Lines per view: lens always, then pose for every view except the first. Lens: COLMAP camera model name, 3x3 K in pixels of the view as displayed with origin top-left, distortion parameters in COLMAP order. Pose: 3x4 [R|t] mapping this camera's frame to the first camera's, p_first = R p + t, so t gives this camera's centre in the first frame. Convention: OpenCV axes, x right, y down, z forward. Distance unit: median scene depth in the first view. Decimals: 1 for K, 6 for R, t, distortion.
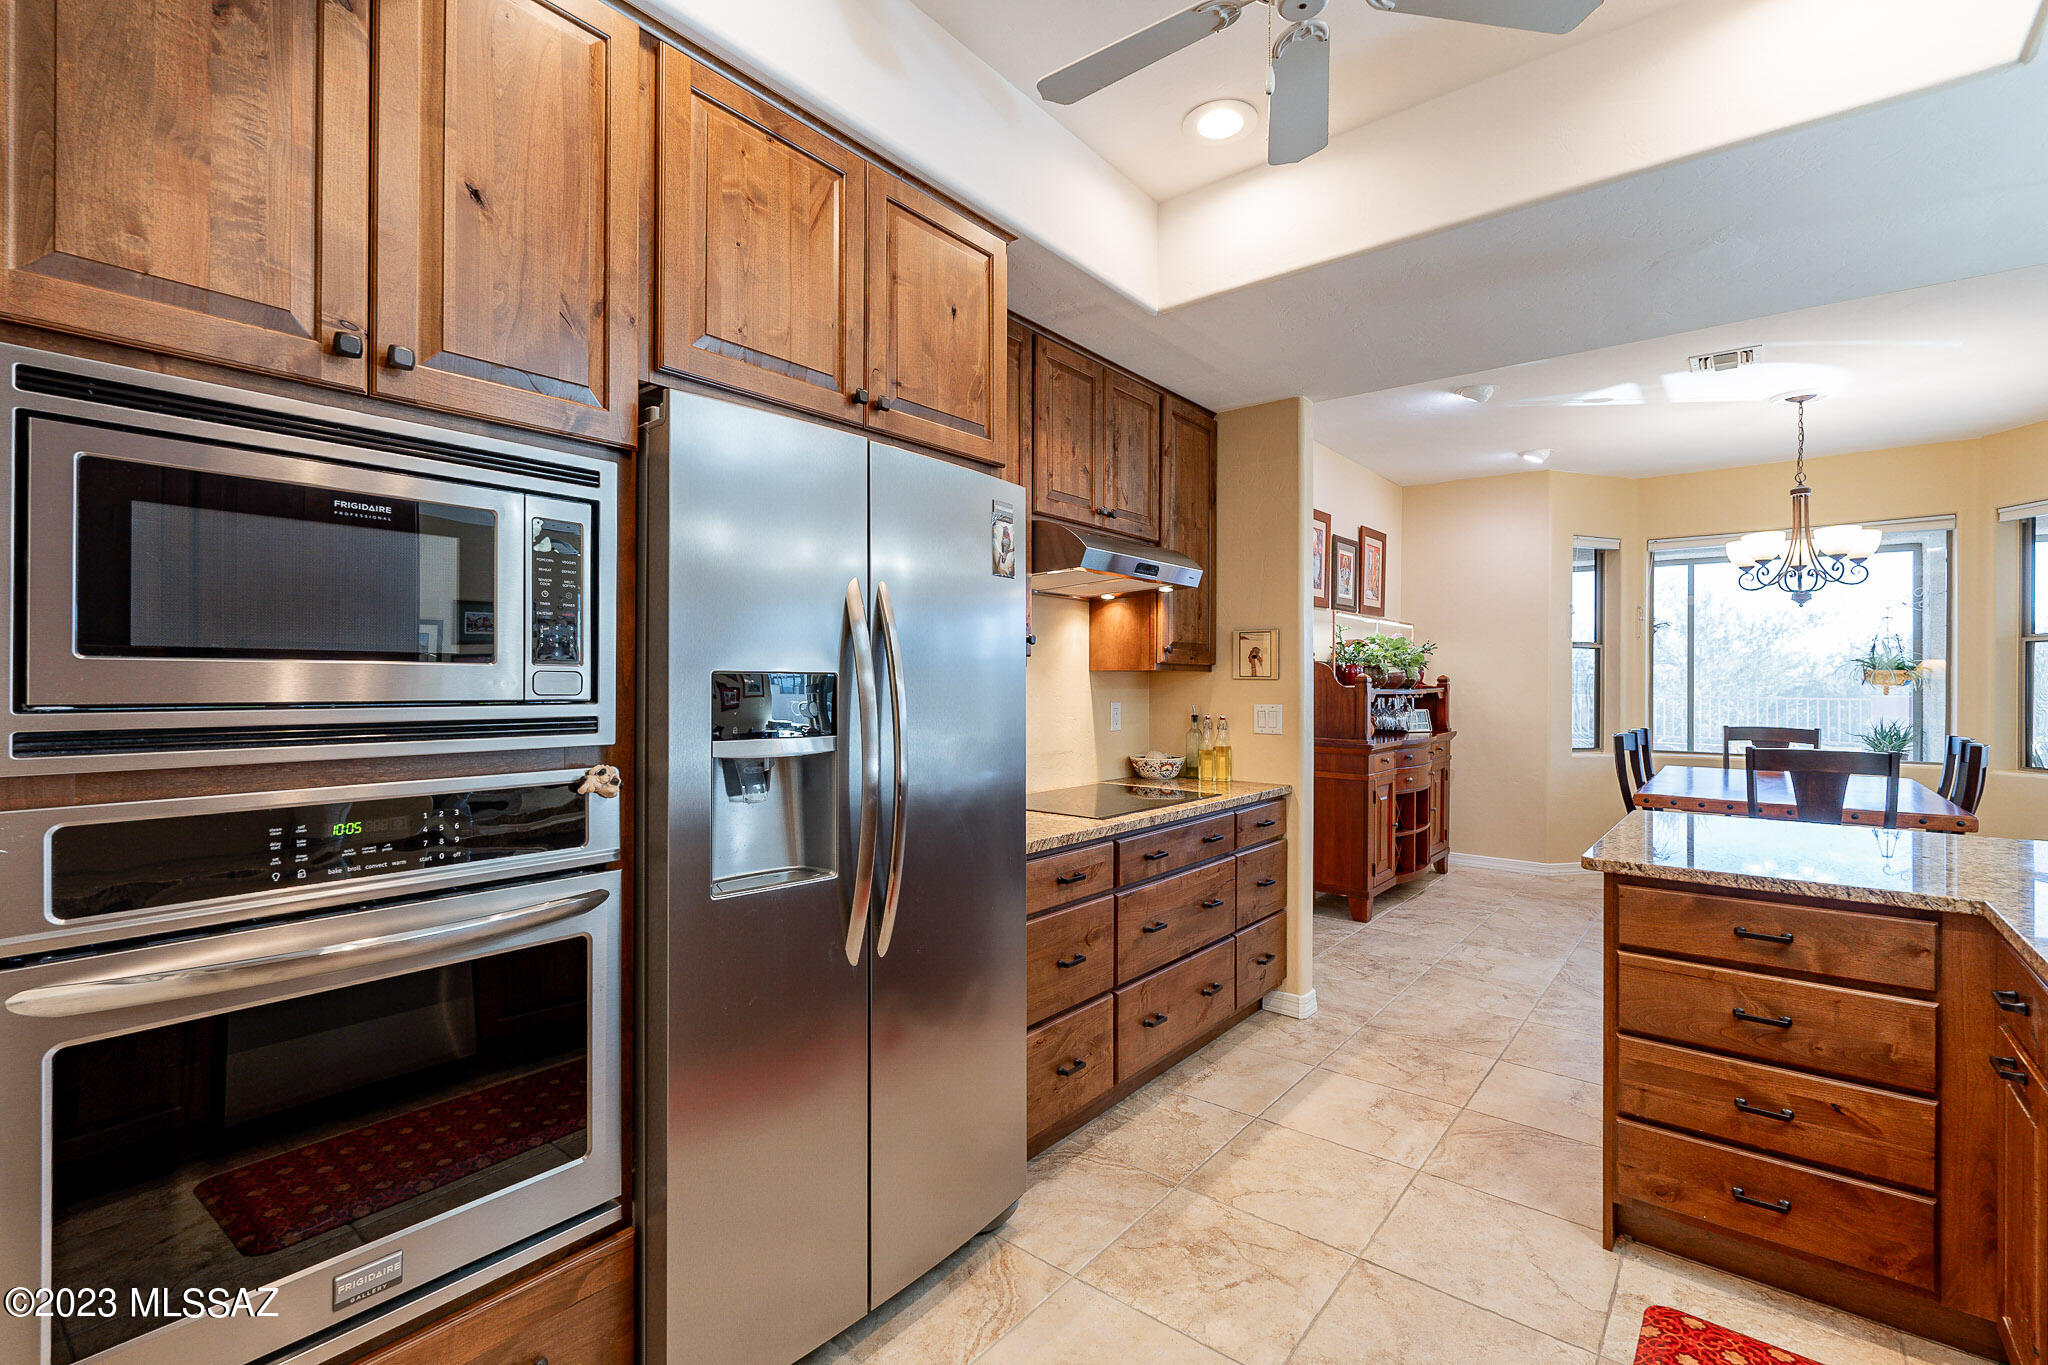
lens RADIAL K [[895.4, 0, 1022.7], [0, 895.4, 679.2], [0, 0, 1]] dist [-0.007083, 0.000306]
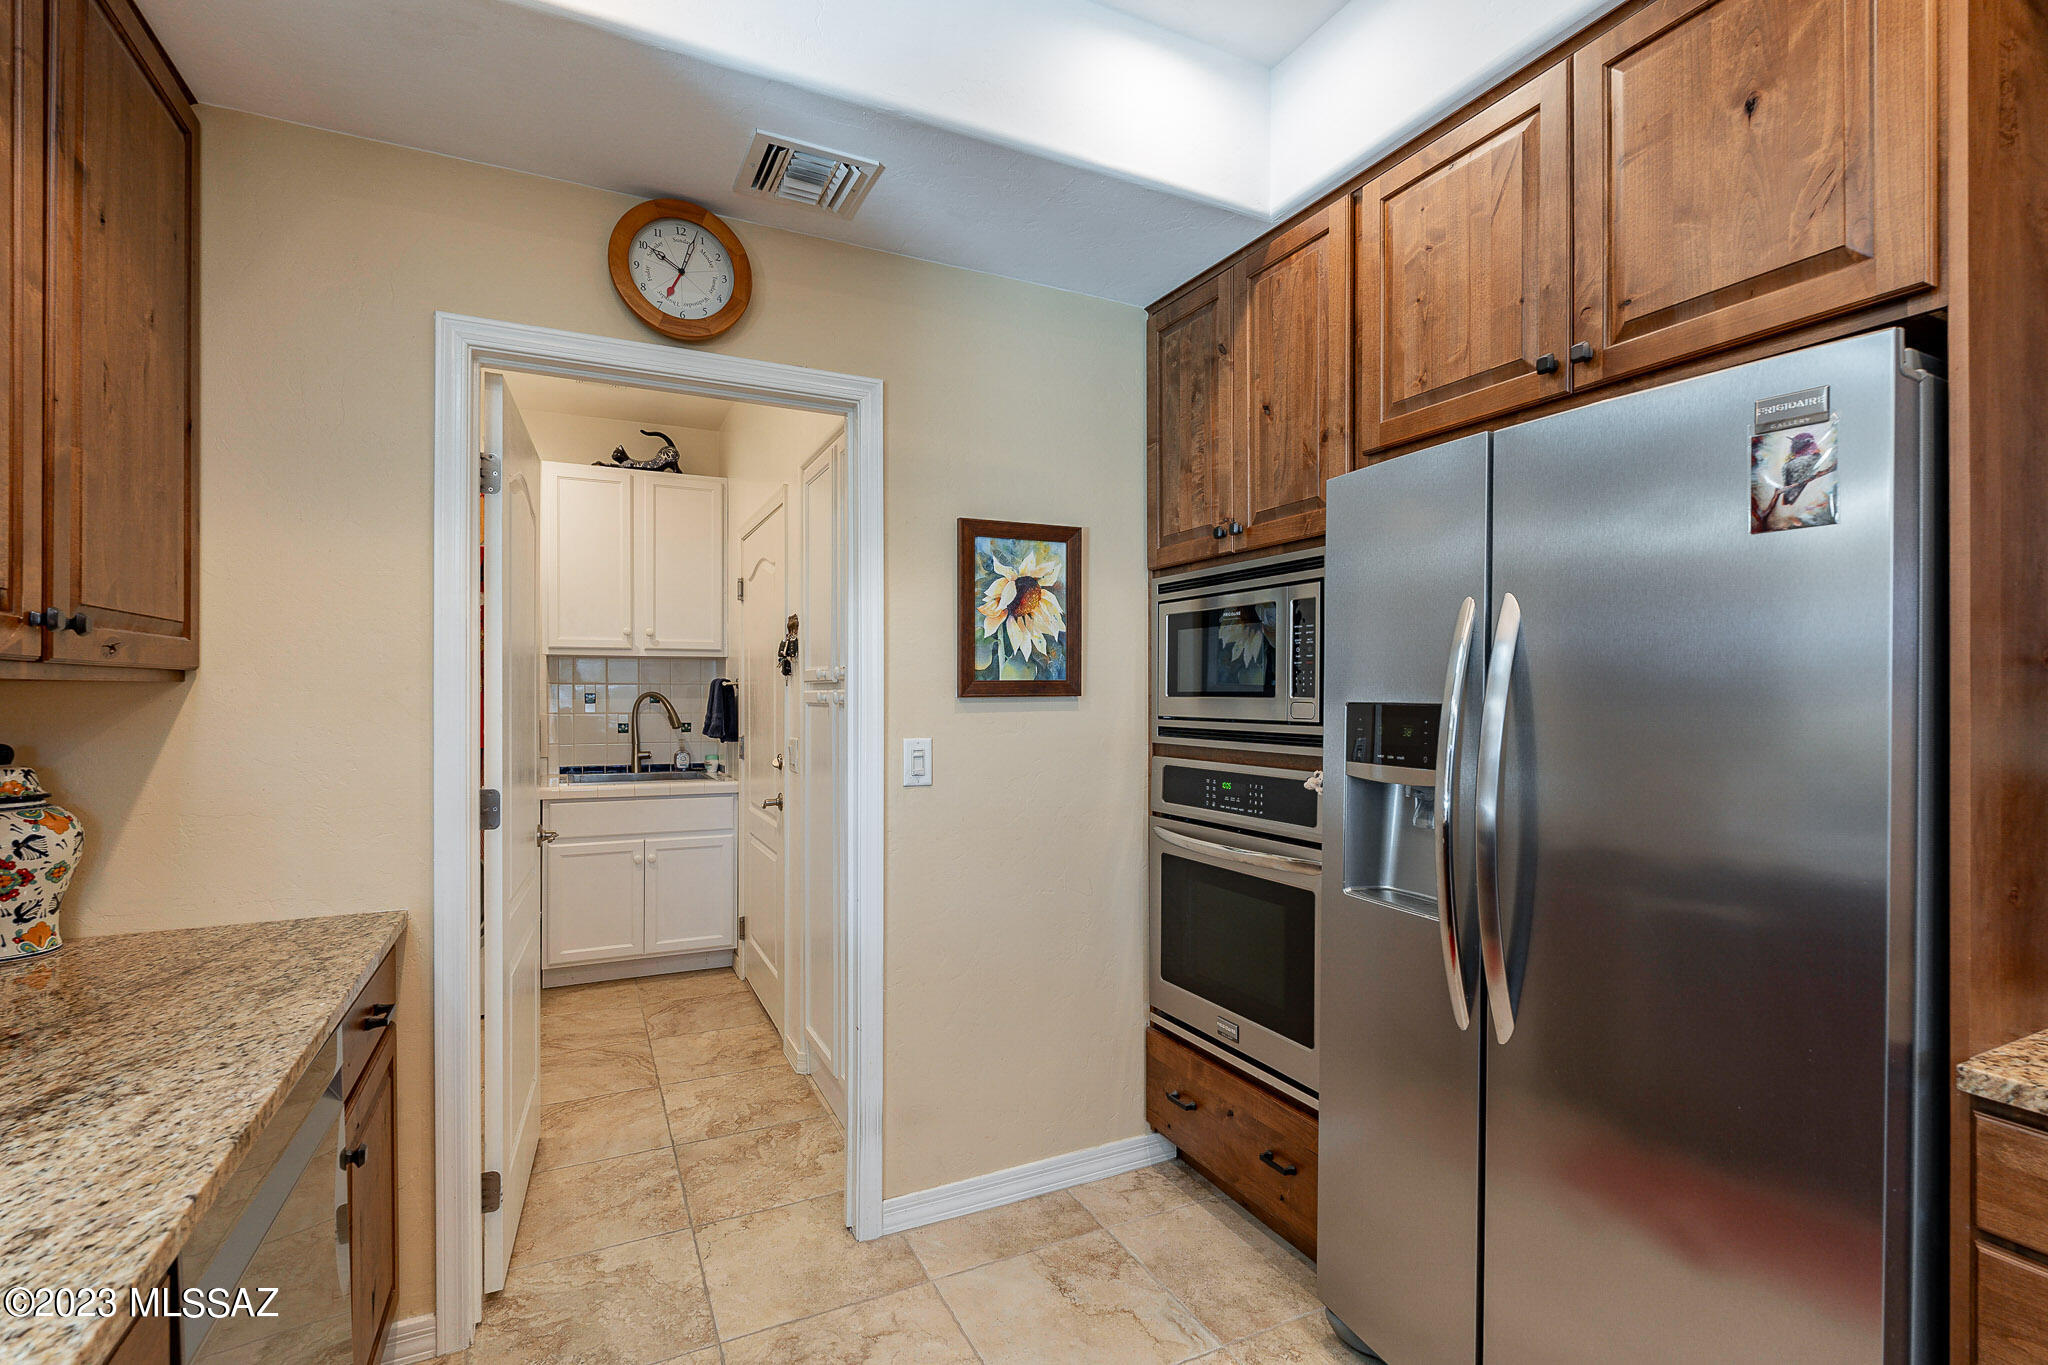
lens RADIAL K [[928.2, 0, 1027.4], [0, 928.2, 694.3], [0, 0, 1]] dist [-0.008264, 0.000716]
pose [[-0.408823, -0.003983, -0.912605, 0.482270], [0.000190, 0.999990, -0.004449, -0.007191], [0.912614, -0.001992, -0.408818, 0.564301]]
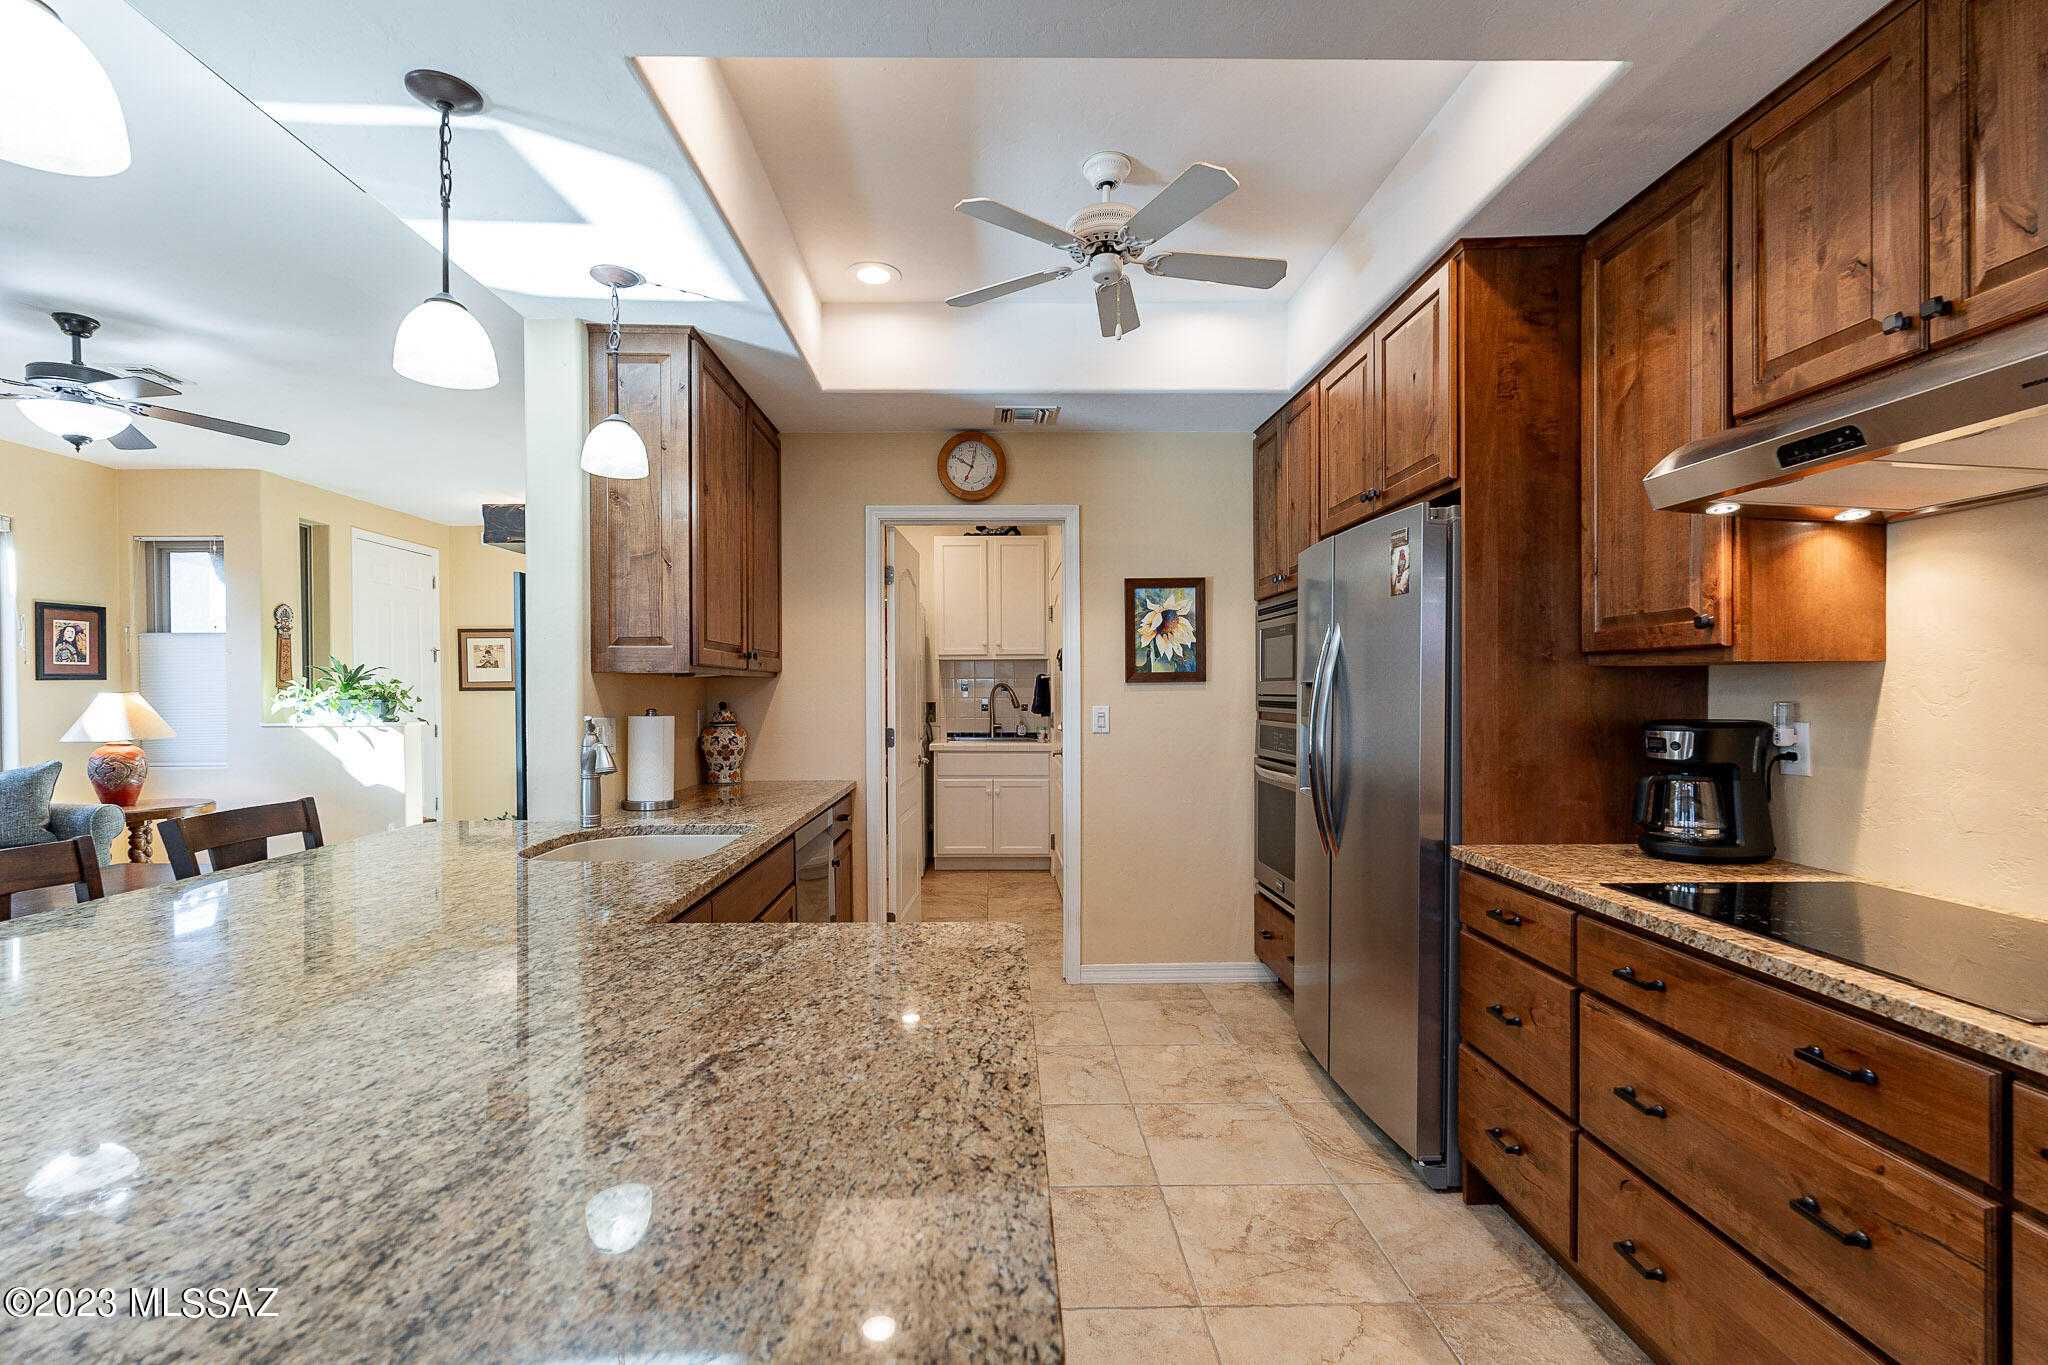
lens RADIAL K [[899.4, 0, 1003.1], [0, 899.4, 693.9], [0, 0, 1]] dist [-0.002259, -0.000043]
pose [[-0.762640, 0.002571, -0.646818, 0.780841], [0.003027, 0.999995, 0.000406, 0.007794], [0.646816, -0.001649, -0.762645, 1.087139]]
